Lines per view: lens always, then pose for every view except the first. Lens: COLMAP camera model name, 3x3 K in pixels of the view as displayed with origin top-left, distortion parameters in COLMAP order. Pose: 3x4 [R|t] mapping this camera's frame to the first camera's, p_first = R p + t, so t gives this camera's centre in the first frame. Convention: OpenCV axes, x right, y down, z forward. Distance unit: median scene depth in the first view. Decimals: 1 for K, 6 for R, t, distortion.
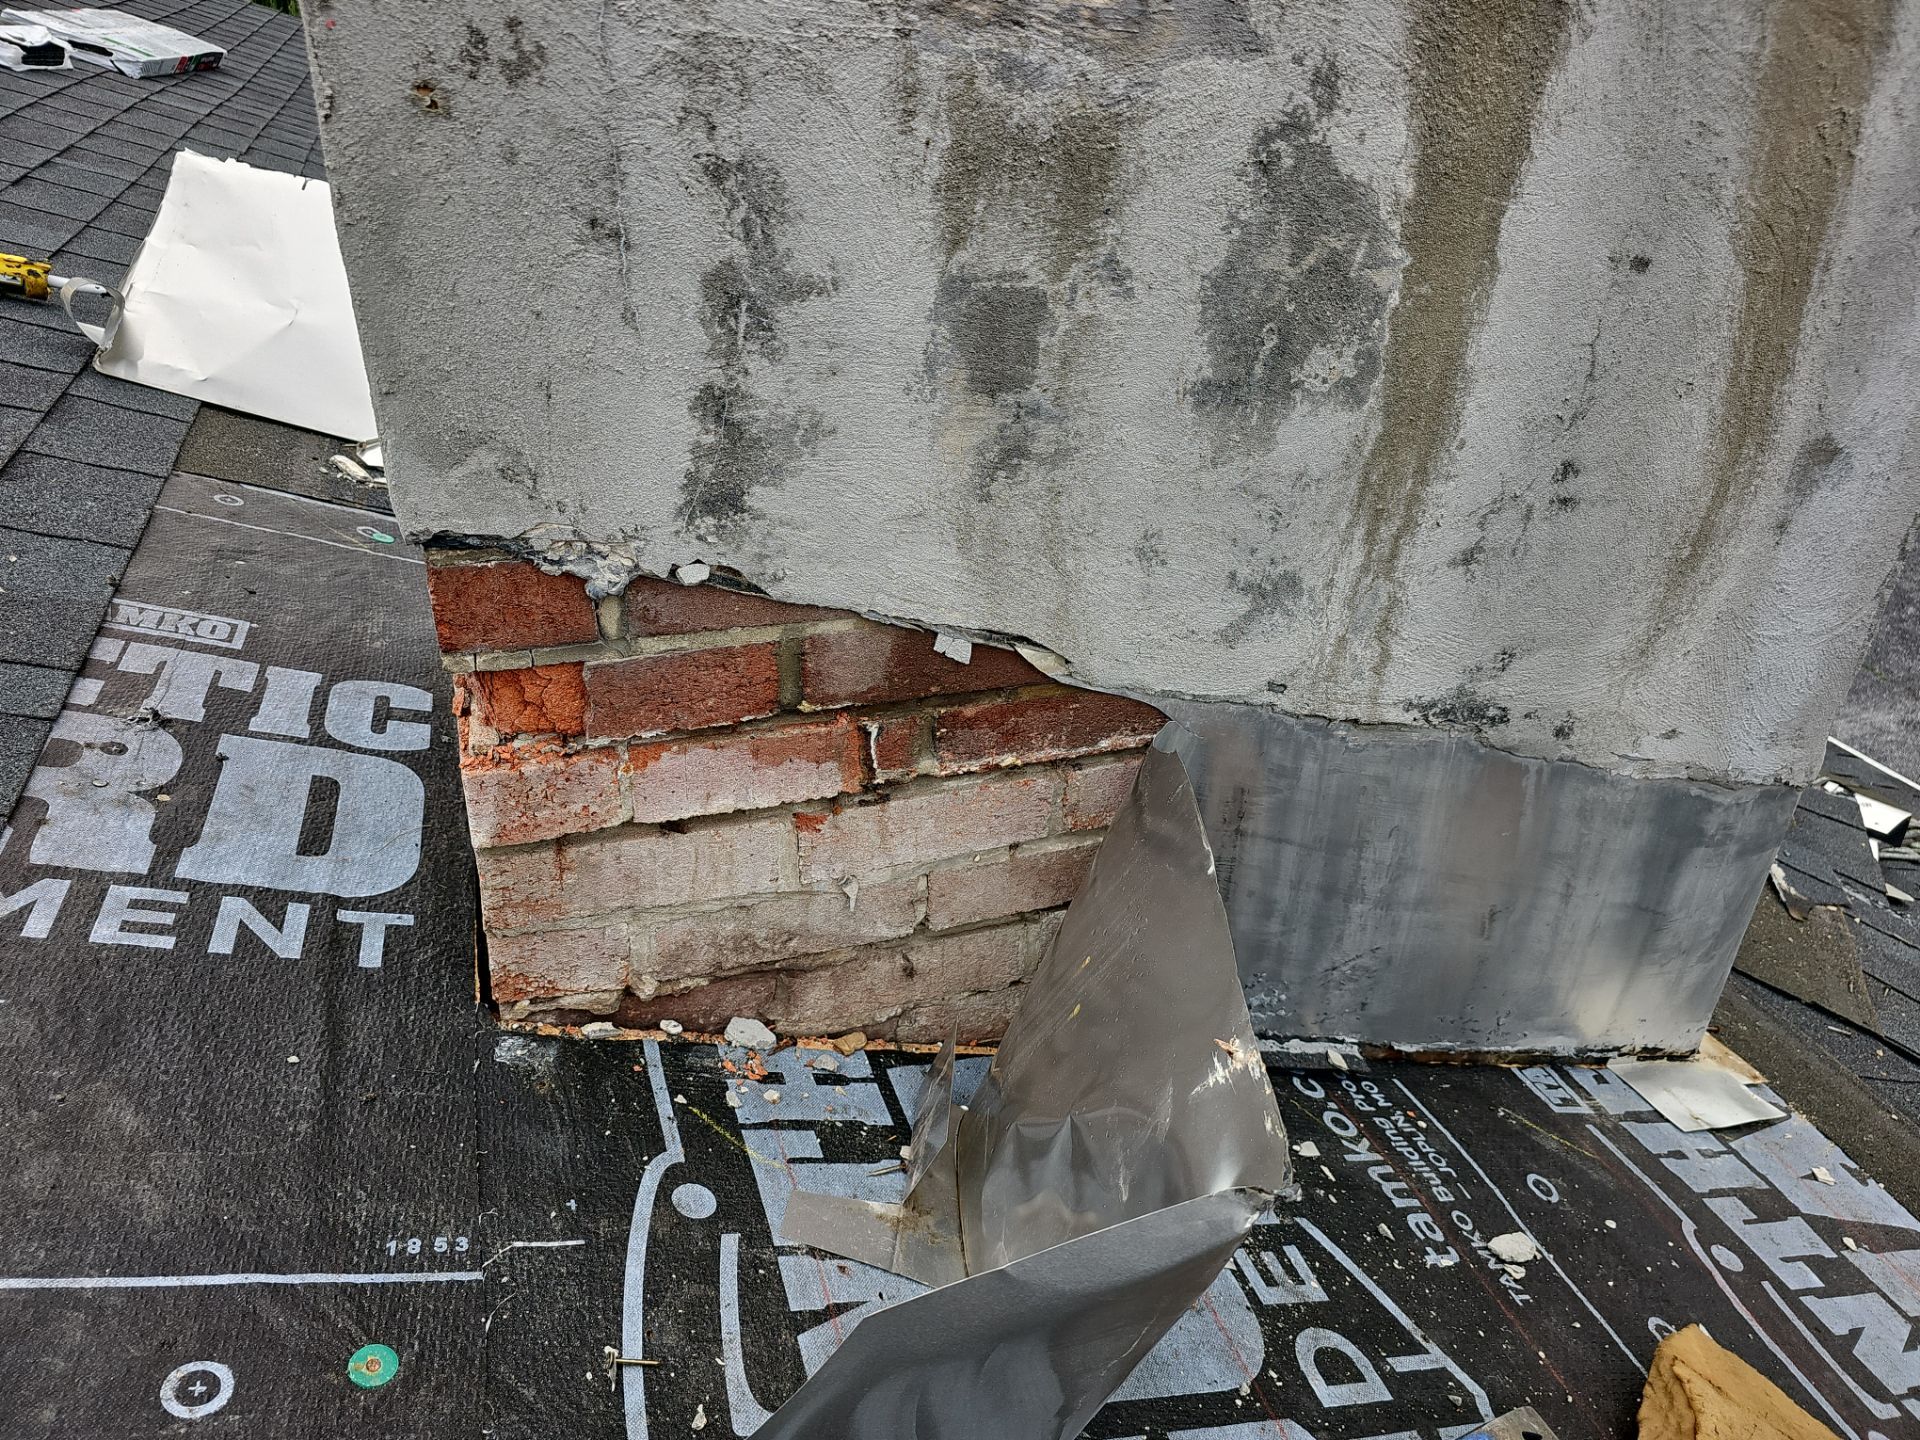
lens RADIAL K [[1279.3, 0, 943.0], [0, 1279.3, 712.2], [0, 0, 1]] dist [0.022947, -0.032059]
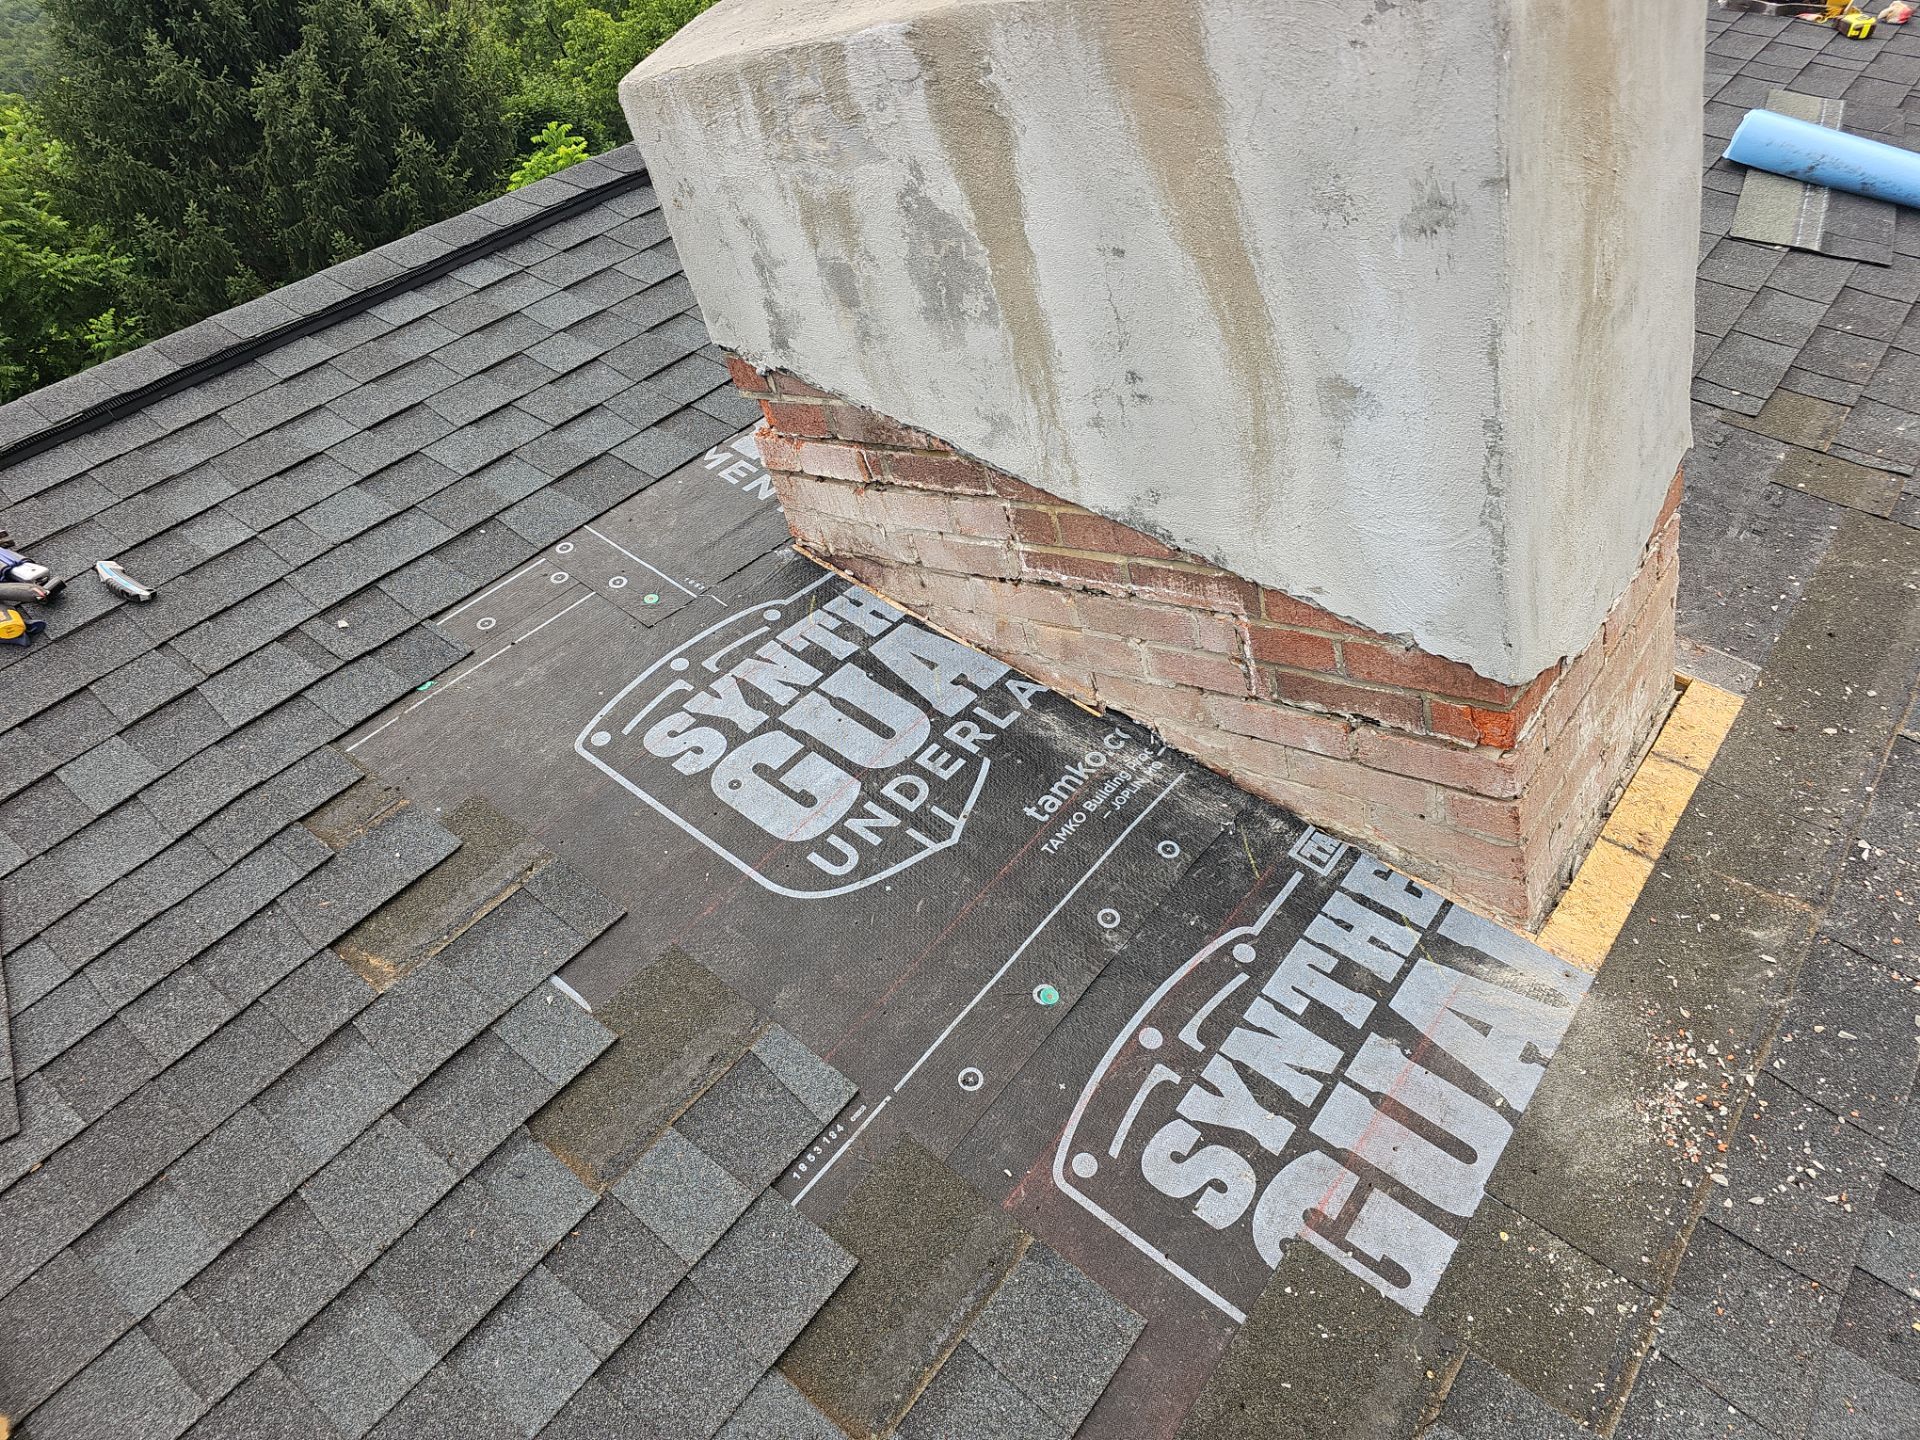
lens RADIAL K [[1197.1, 0, 970.9], [0, 1197.1, 735.8], [0, 0, 1]] dist [0.011504, -0.000688]
pose [[0.499853, 0.360582, -0.787482, 1.869993], [-0.197847, 0.932714, 0.301499, -0.195001], [0.843210, 0.005095, 0.537559, 0.015485]]
